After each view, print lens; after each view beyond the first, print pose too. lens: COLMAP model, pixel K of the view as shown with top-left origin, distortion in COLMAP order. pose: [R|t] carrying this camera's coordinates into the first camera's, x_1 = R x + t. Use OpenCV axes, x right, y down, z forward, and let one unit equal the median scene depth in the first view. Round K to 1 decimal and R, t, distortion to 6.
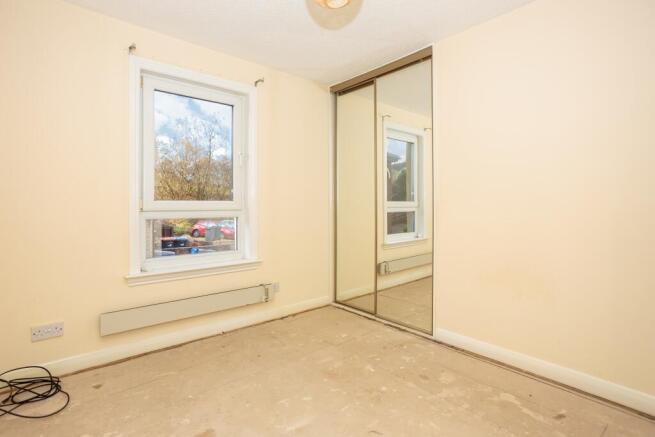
lens RADIAL K [[321.1, 0, 326.9], [0, 321.1, 207.3], [0, 0, 1]] dist [-0.003147, 0.001107]
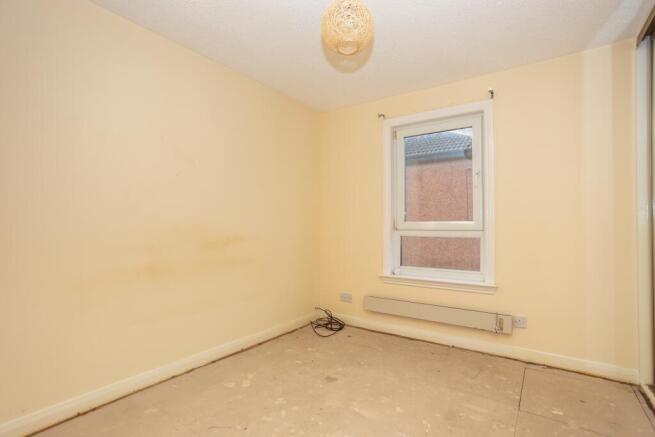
lens RADIAL K [[328.3, 0, 330.8], [0, 328.3, 224.2], [0, 0, 1]] dist [-0.036420, 0.026735]
pose [[0.249762, 0.001324, -0.968306, 0.676432], [-0.004331, 0.999991, 0.000250, -0.010730], [0.968298, 0.004131, 0.249765, 0.376073]]
